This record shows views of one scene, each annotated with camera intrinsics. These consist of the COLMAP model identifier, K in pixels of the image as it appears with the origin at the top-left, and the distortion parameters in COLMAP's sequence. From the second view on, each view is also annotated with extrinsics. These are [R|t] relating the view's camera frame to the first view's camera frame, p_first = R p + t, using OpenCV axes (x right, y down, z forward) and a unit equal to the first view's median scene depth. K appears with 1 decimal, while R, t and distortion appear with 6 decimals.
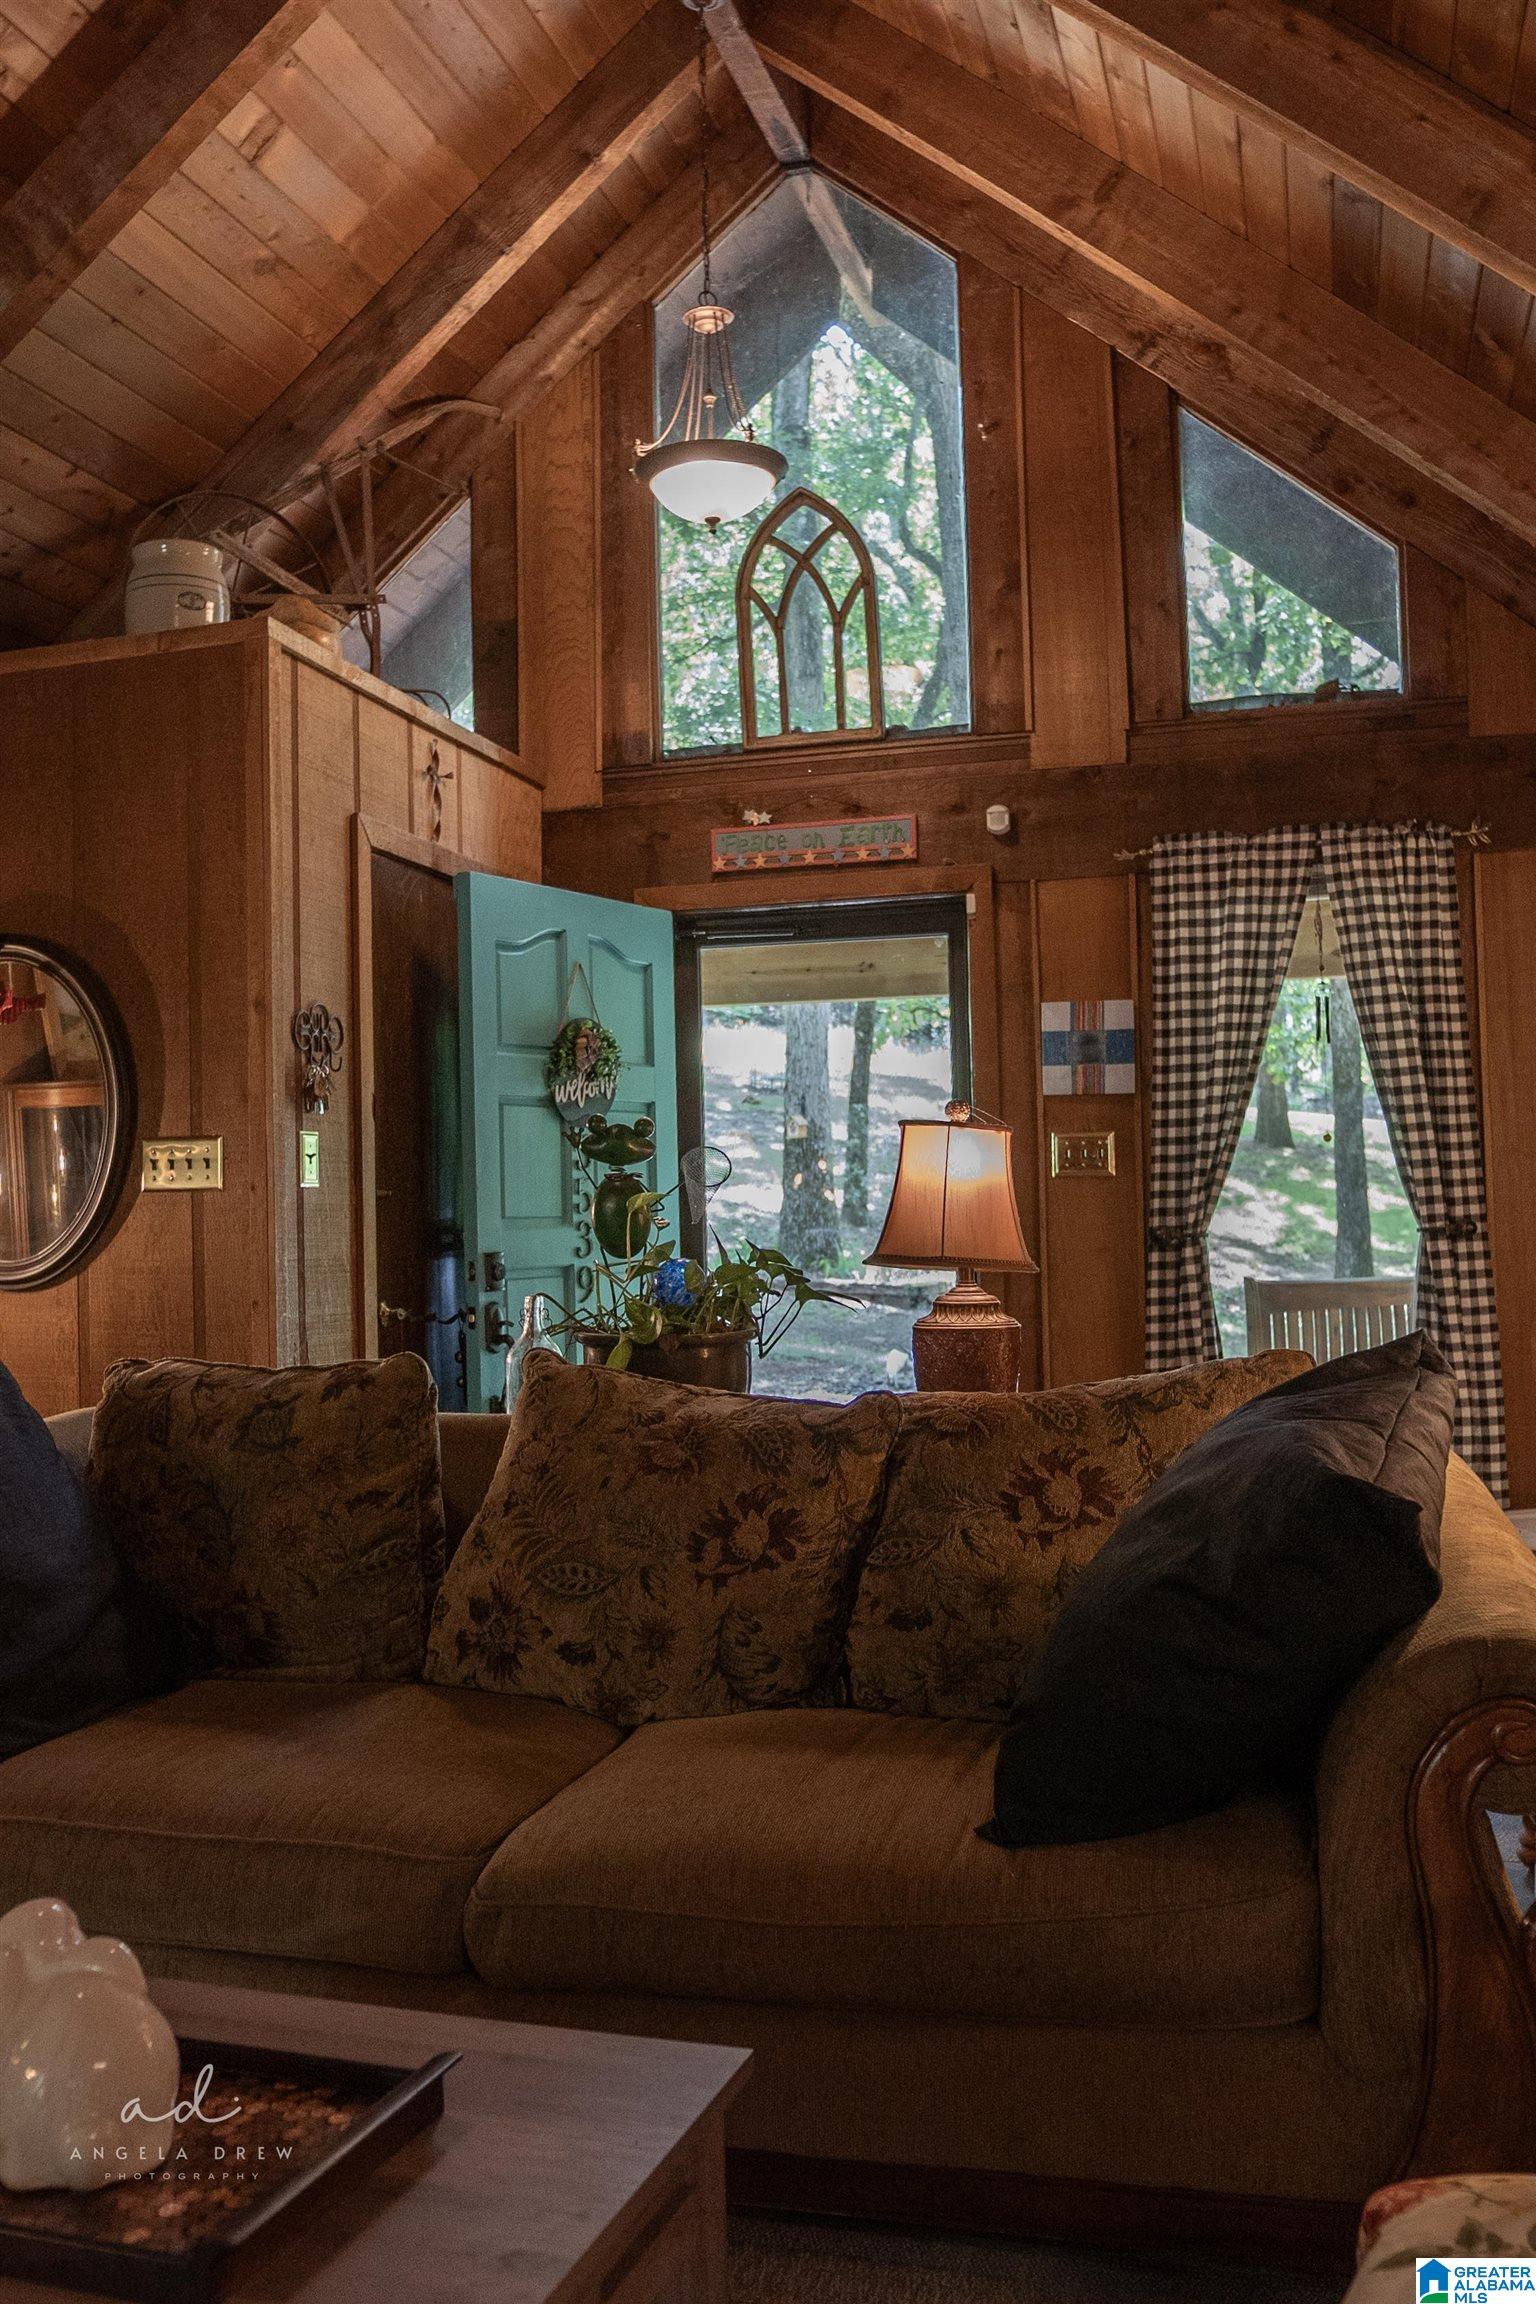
lens RADIAL K [[2024.8, 0, 768.0], [0, 2024.8, 1152.0], [0, 0, 1]] dist [-0.115102, 0.107678]
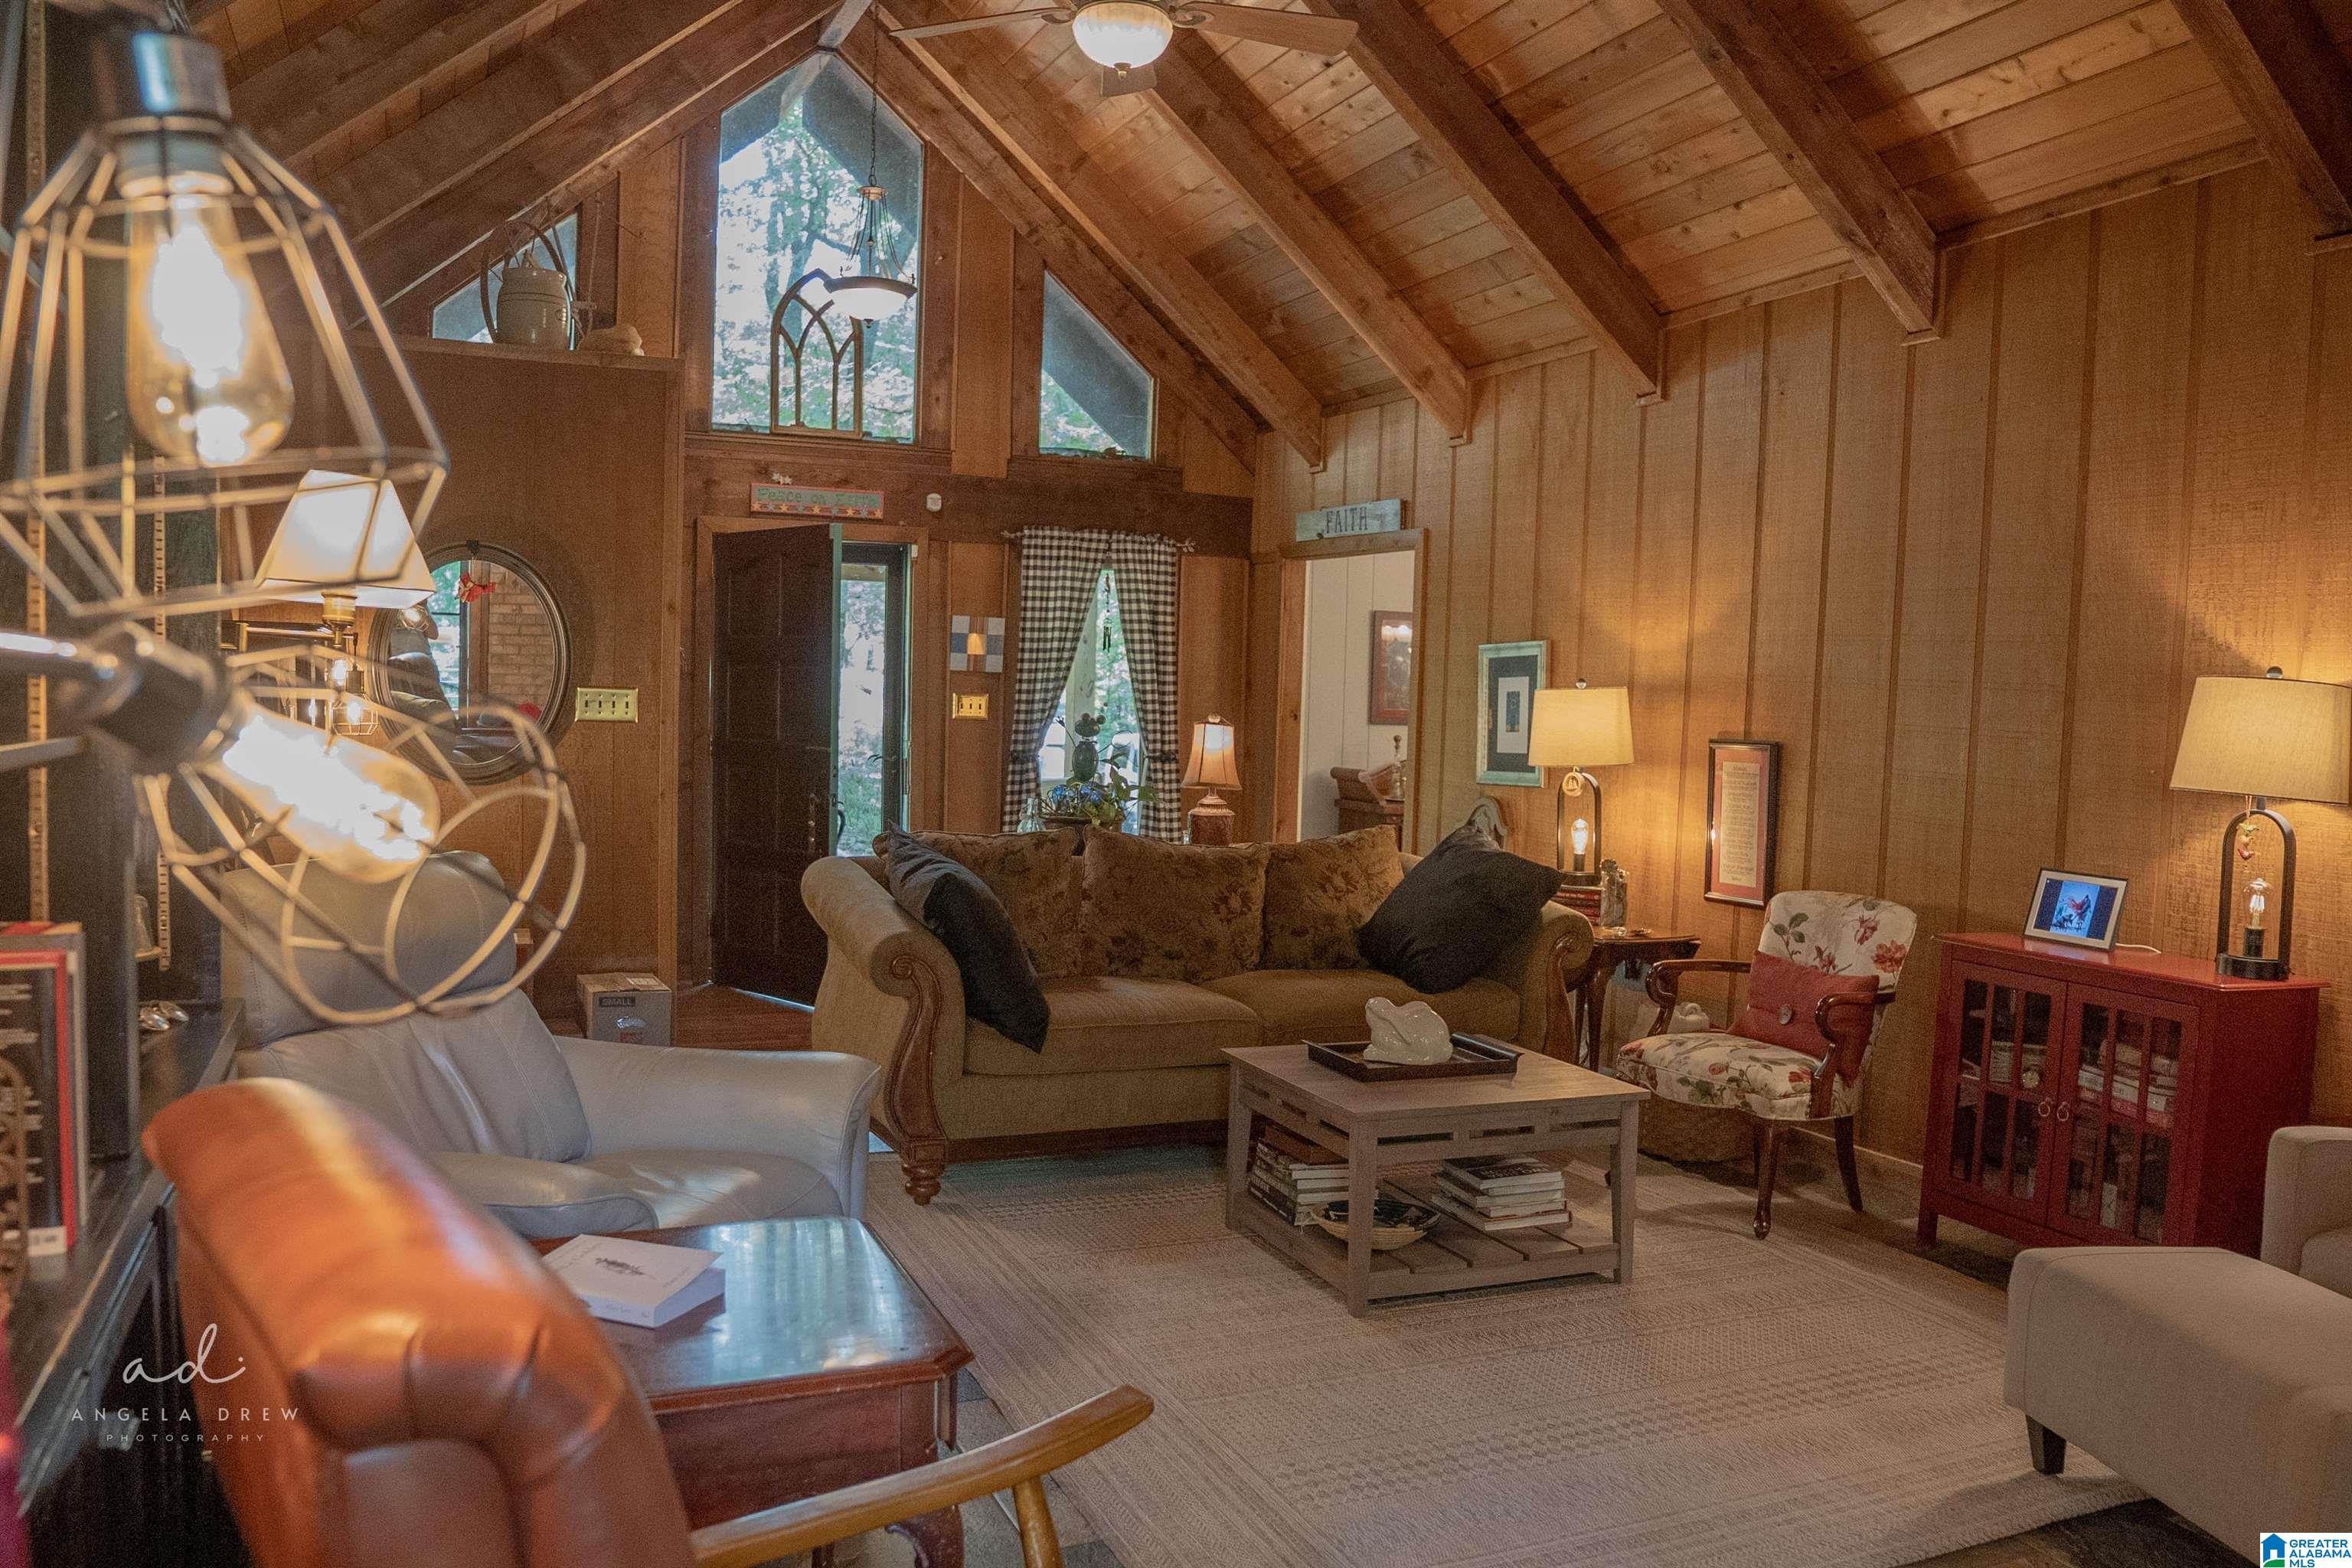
lens RADIAL K [[1772.6, 0, 1178.3], [0, 1772.6, 796.6], [0, 0, 1]] dist [-0.101323, 0.067144]
pose [[0.771184, 0.008152, 0.636561, -0.679453], [-0.065796, 0.995584, 0.066961, -0.035433], [-0.633204, -0.093522, 0.768314, -0.277371]]
